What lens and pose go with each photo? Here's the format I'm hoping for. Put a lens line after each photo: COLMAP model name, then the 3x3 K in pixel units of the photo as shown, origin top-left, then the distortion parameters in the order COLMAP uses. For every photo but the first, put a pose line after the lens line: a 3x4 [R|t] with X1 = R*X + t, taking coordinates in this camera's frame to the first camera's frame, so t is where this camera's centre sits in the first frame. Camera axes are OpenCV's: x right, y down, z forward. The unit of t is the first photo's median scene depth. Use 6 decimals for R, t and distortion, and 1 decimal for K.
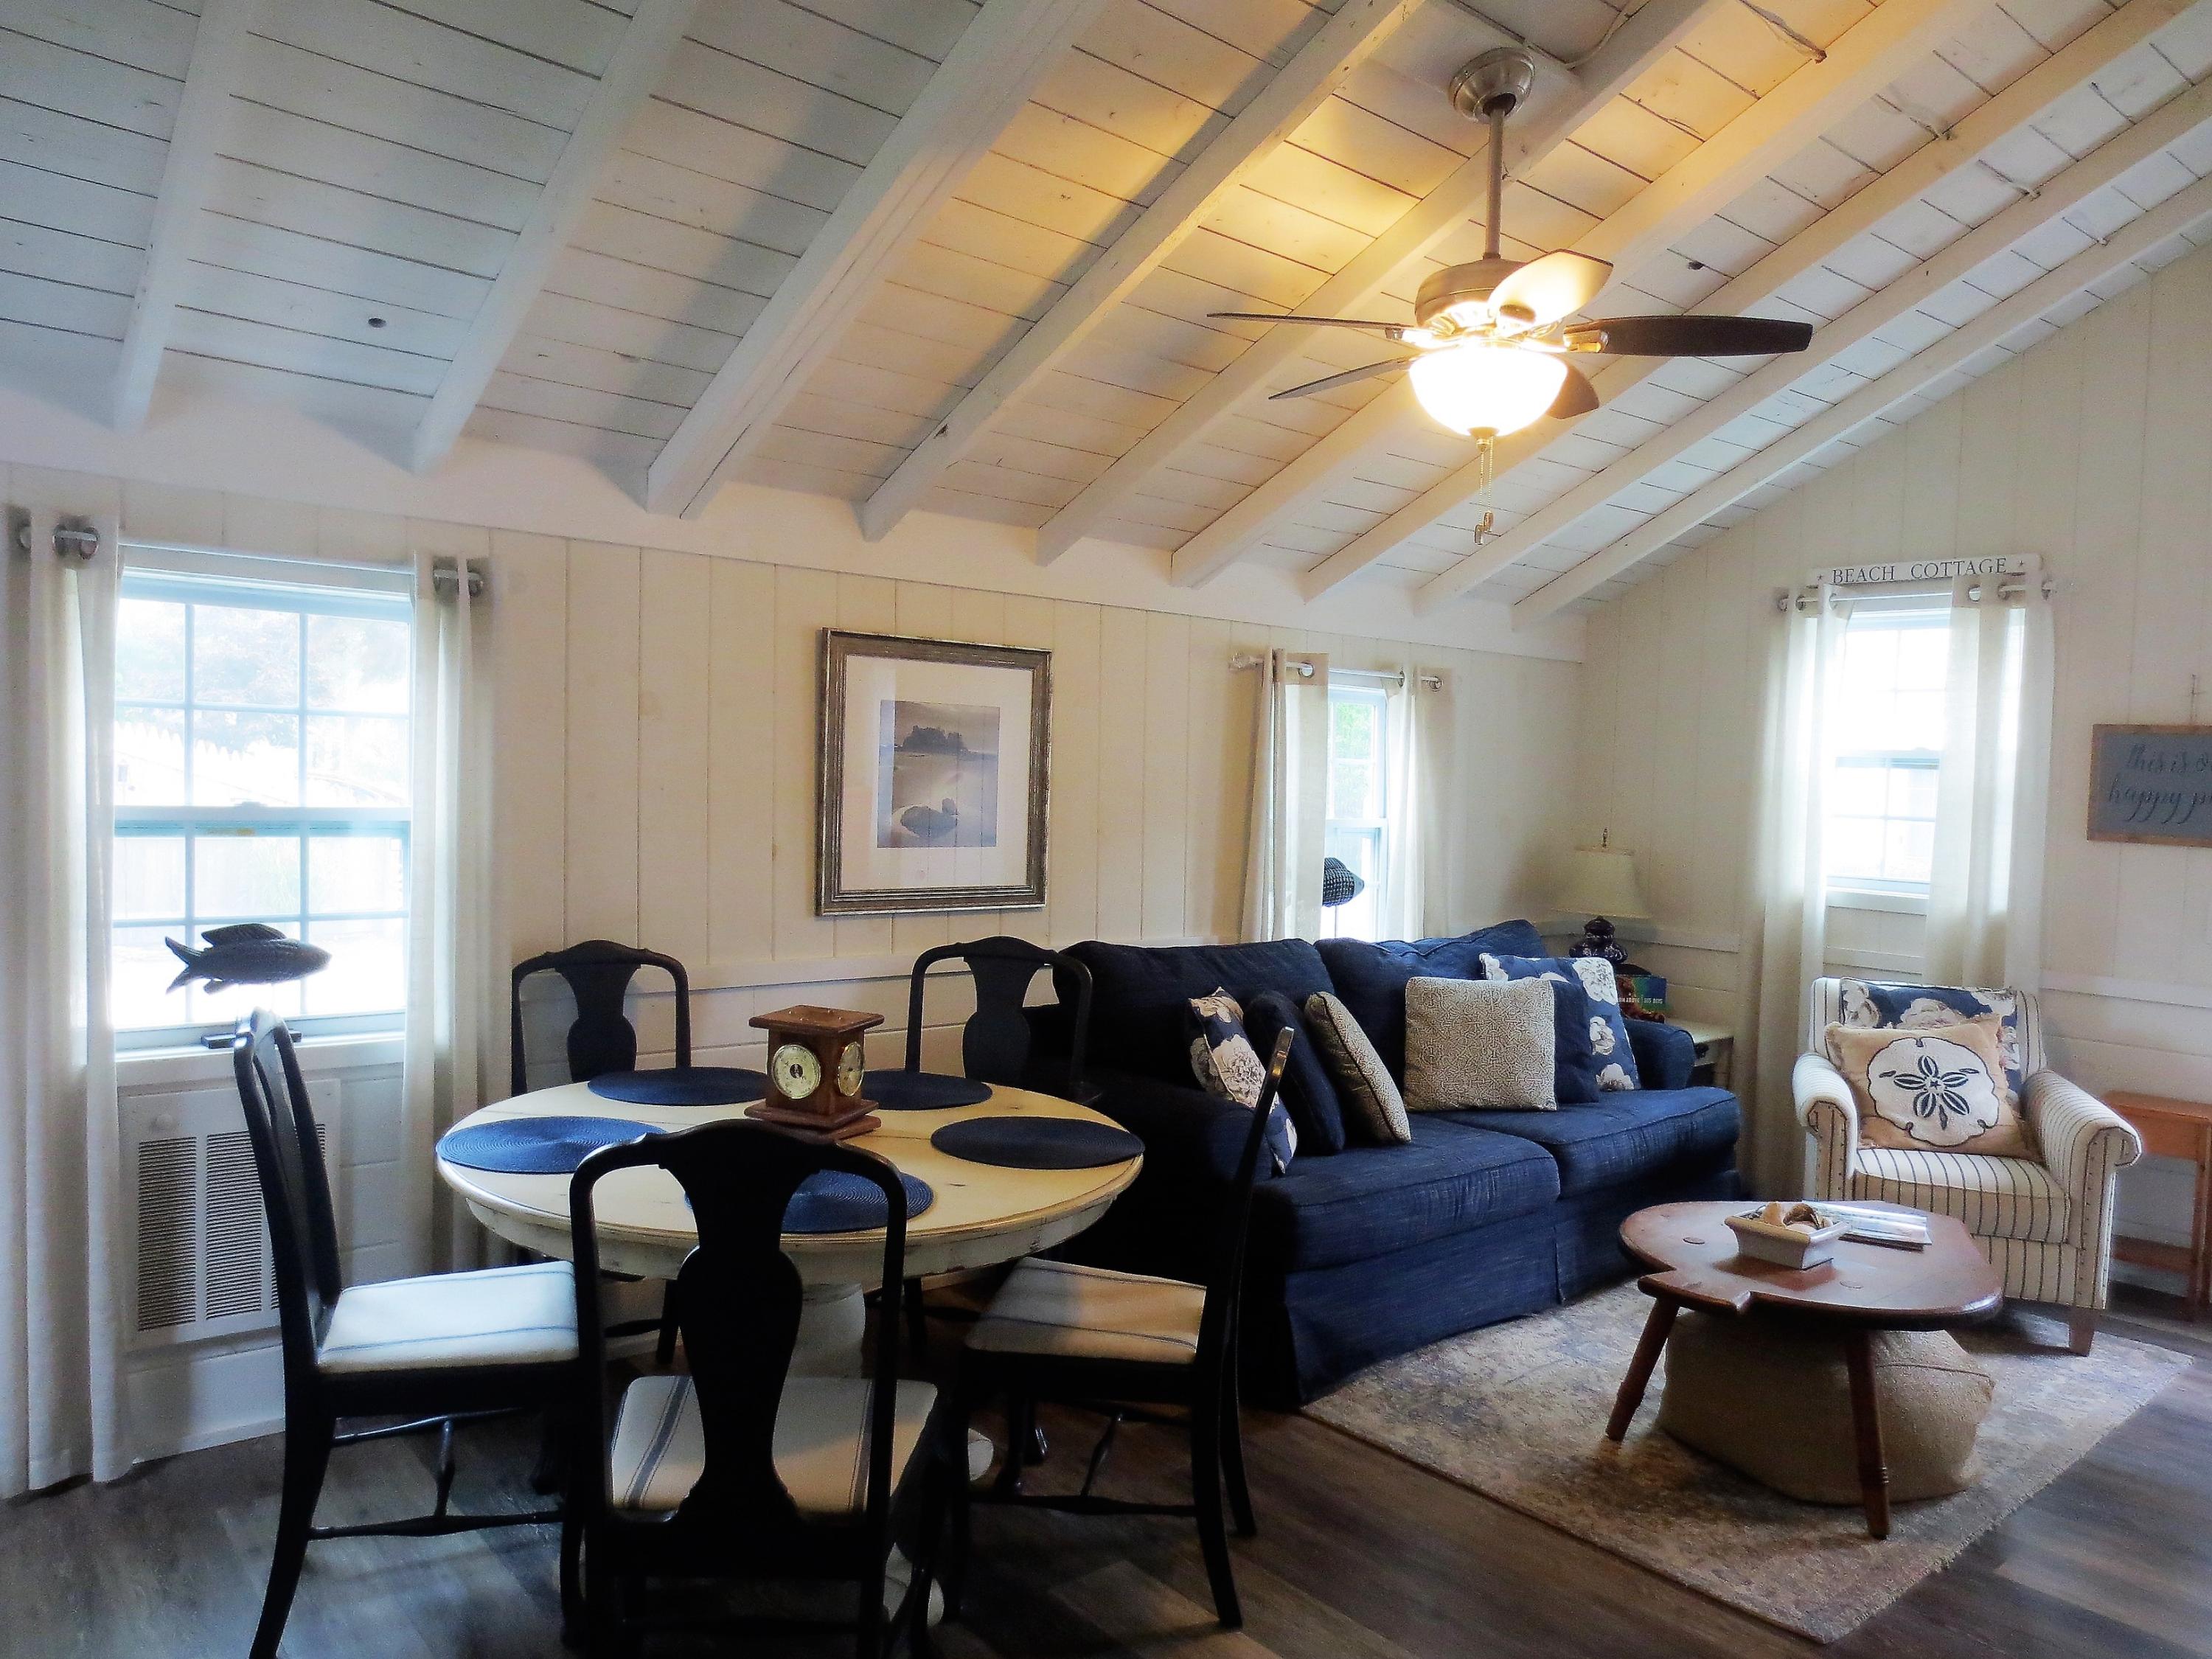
lens RADIAL K [[1561.6, 0, 1106.0], [0, 1561.6, 829.5], [0, 0, 1]] dist [-0.035900, 0.011652]
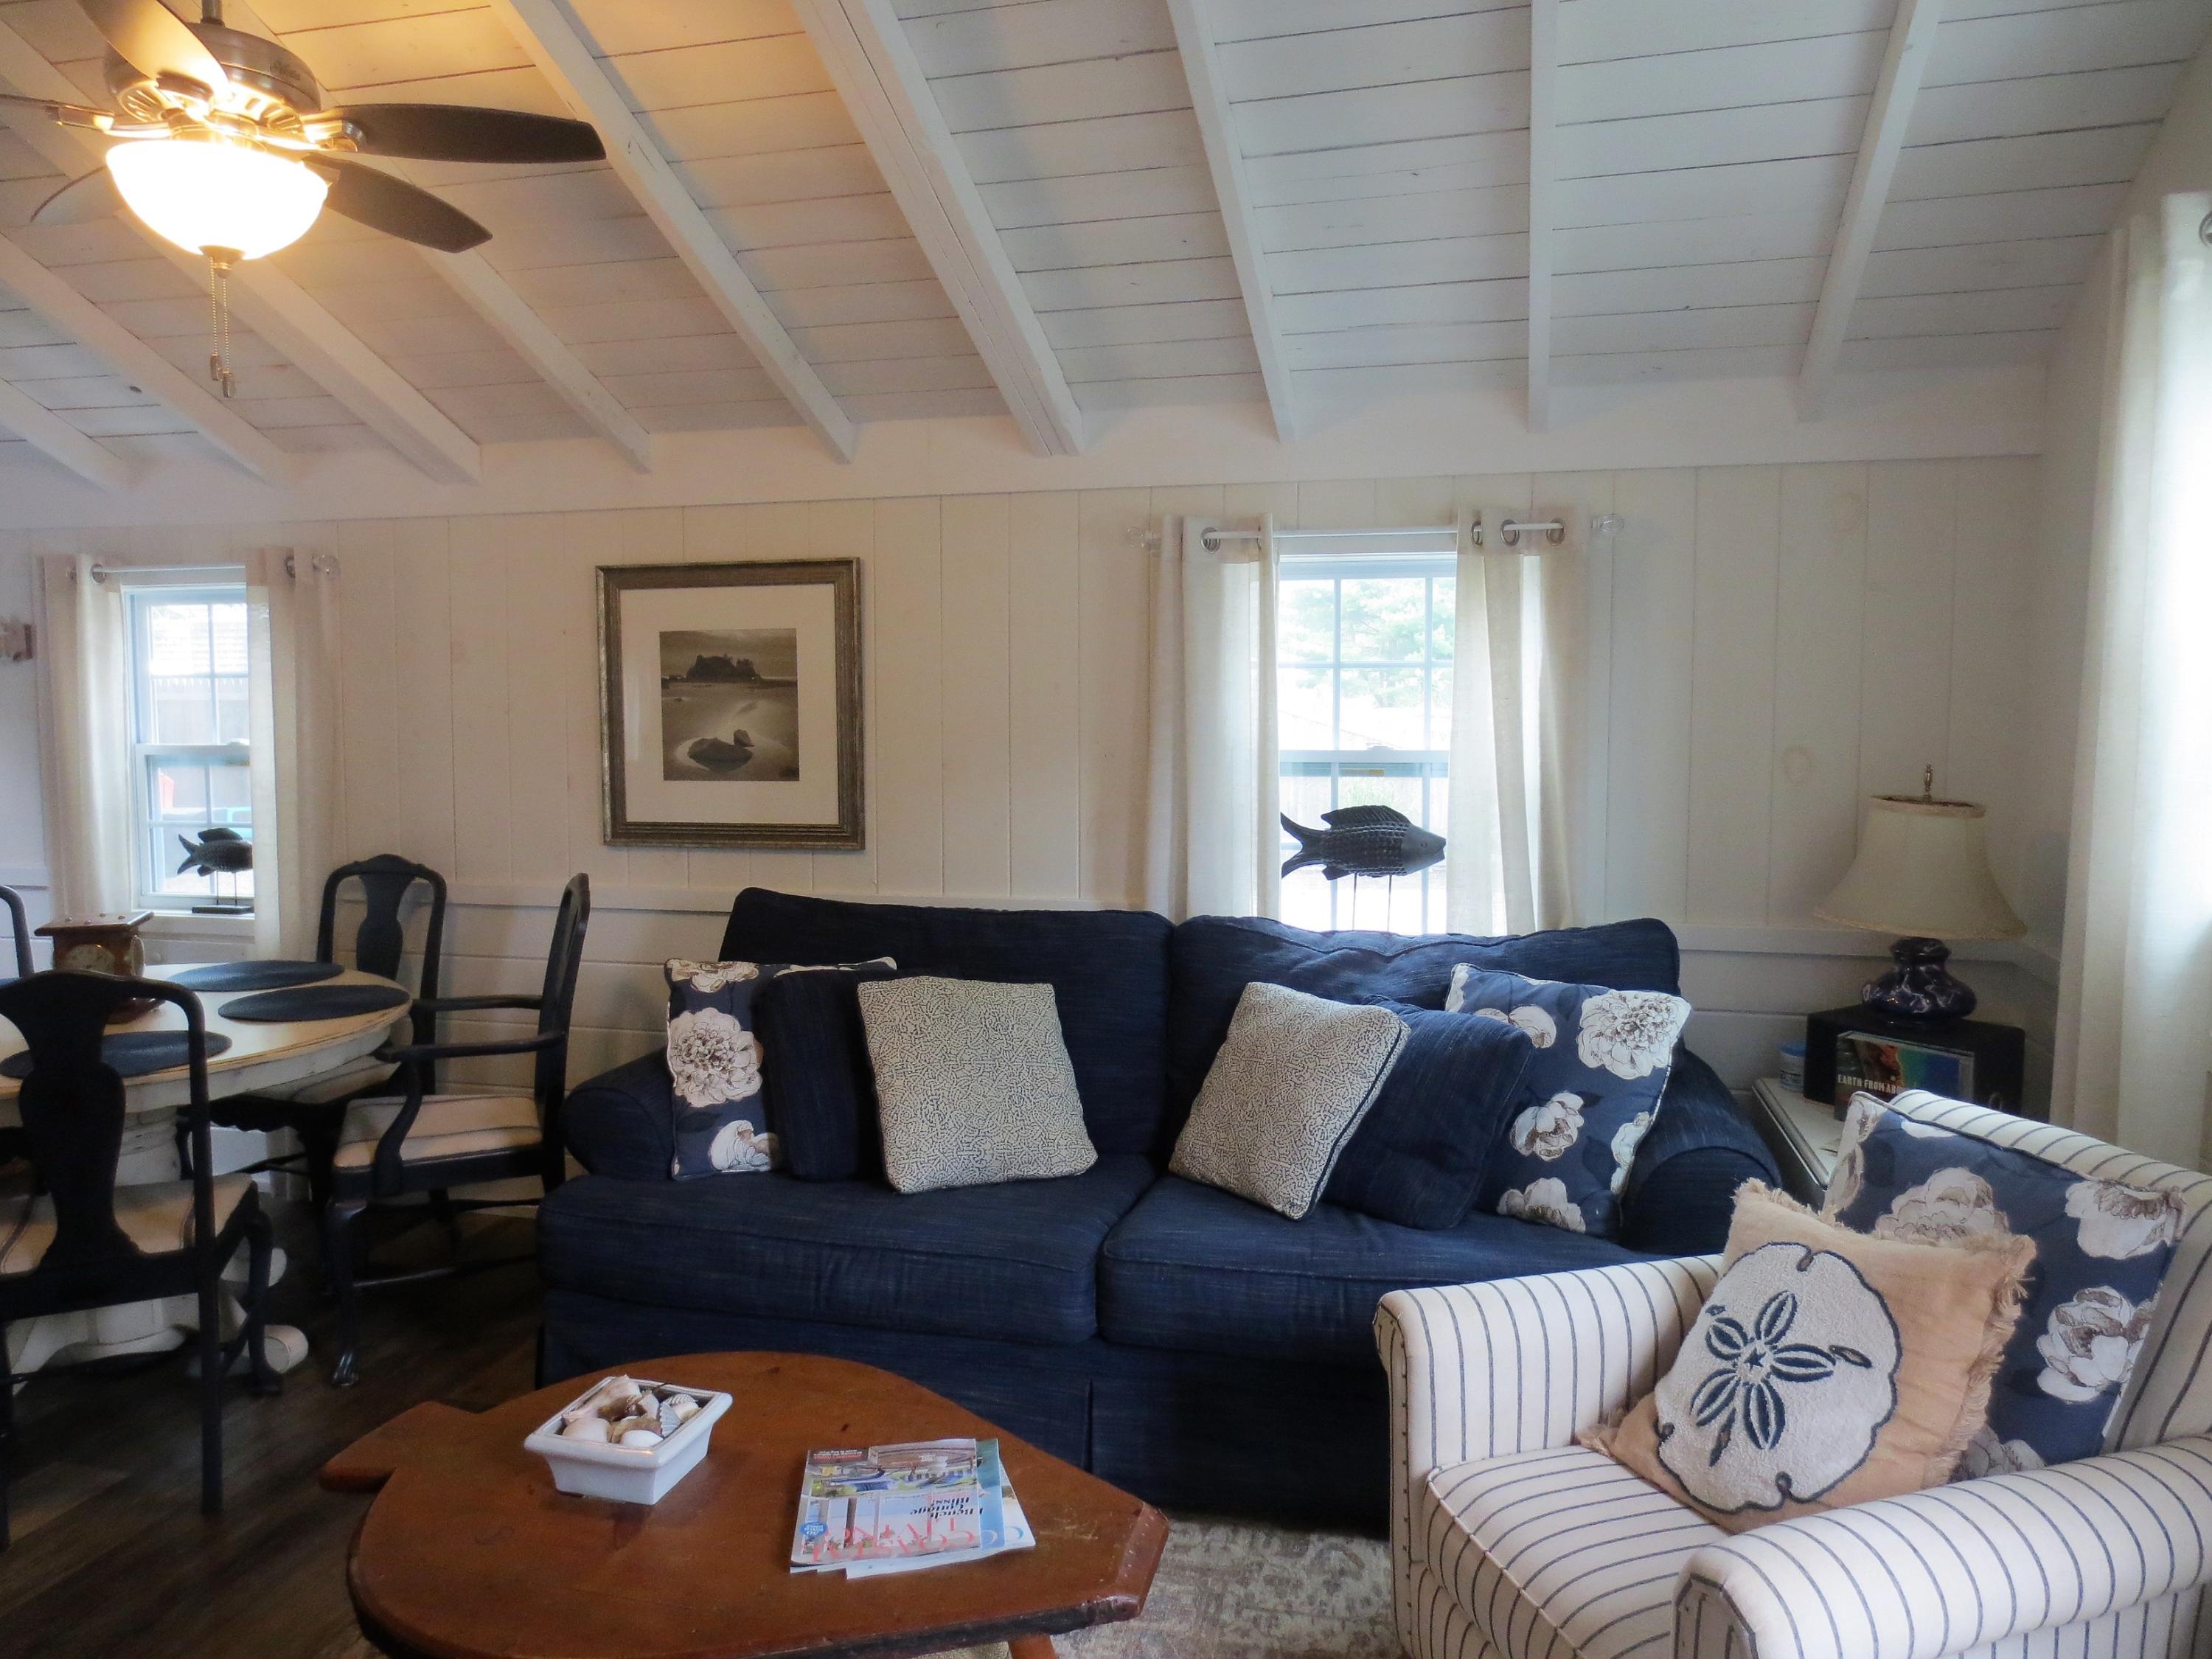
lens RADIAL K [[1561.6, 0, 1106.0], [0, 1561.6, 829.5], [0, 0, 1]] dist [-0.035900, 0.011652]
pose [[0.578616, 0.032179, -0.814965, 0.876831], [-0.004399, 0.999330, 0.036336, 0.005866], [0.815588, -0.017440, 0.578370, 0.694002]]
